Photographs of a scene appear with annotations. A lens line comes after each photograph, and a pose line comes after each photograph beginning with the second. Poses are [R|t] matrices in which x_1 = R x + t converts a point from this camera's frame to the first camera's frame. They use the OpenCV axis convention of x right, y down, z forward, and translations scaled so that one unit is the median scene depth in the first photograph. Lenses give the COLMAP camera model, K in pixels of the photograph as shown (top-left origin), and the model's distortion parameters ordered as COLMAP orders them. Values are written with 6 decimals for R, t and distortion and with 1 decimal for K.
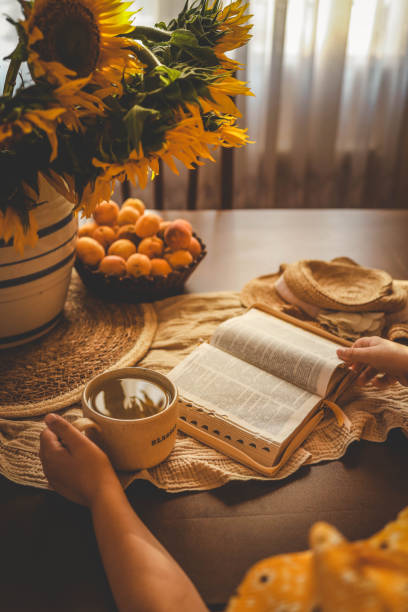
lens RADIAL K [[654.2, 0, 204.0], [0, 654.2, 306.0], [0, 0, 1]] dist [-0.036125, 0.001456]
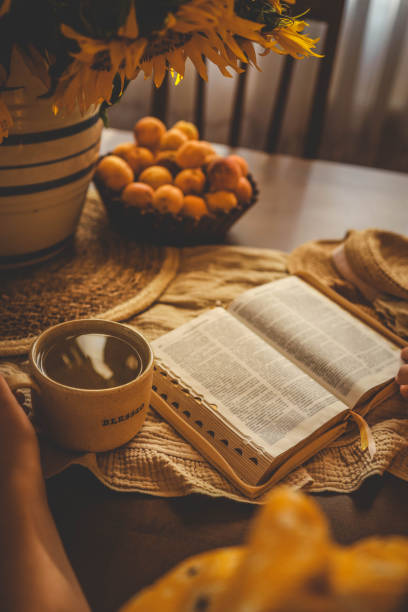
lens RADIAL K [[654.2, 0, 204.0], [0, 654.2, 306.0], [0, 0, 1]] dist [-0.036125, 0.001456]
pose [[0.972843, 0.186500, -0.137091, 0.087992], [-0.176672, 0.980950, 0.080766, -0.006121], [0.149542, -0.054353, 0.987260, 0.203218]]
